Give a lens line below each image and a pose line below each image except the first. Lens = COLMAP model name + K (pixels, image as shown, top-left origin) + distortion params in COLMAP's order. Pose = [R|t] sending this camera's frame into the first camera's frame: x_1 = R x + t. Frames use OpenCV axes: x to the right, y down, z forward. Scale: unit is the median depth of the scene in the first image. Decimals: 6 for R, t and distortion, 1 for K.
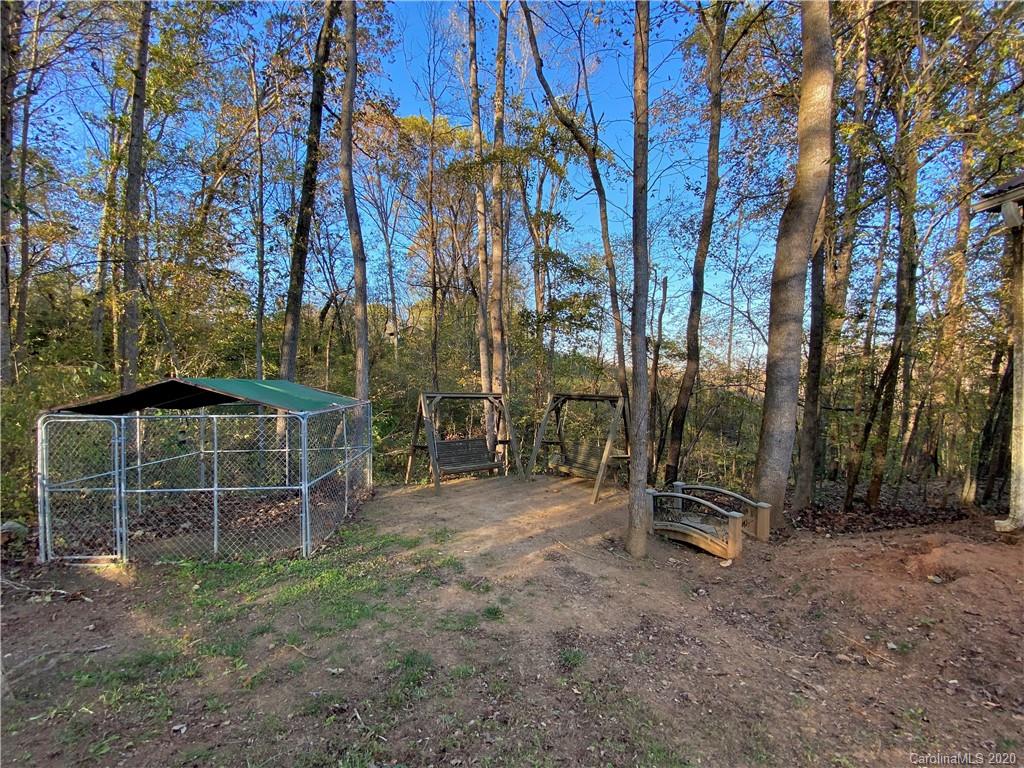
lens RADIAL K [[442.8, 0, 512.6], [0, 442.8, 384.2], [0, 0, 1]] dist [-0.001748, -0.004233]
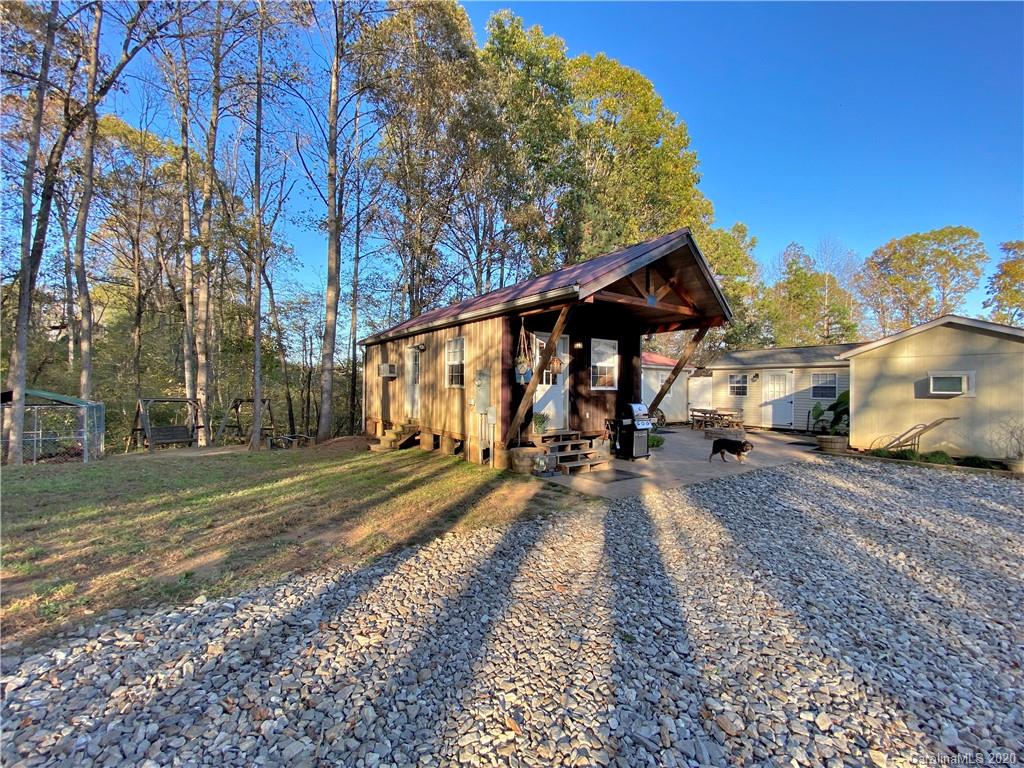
lens RADIAL K [[442.8, 0, 509.0], [0, 442.8, 383.1], [0, 0, 1]] dist [-0.001748, -0.004233]
pose [[0.851222, 0.017523, 0.524514, 0.059846], [-0.002864, 0.999583, -0.028746, 0.004312], [-0.524798, 0.022967, 0.850917, -0.661776]]
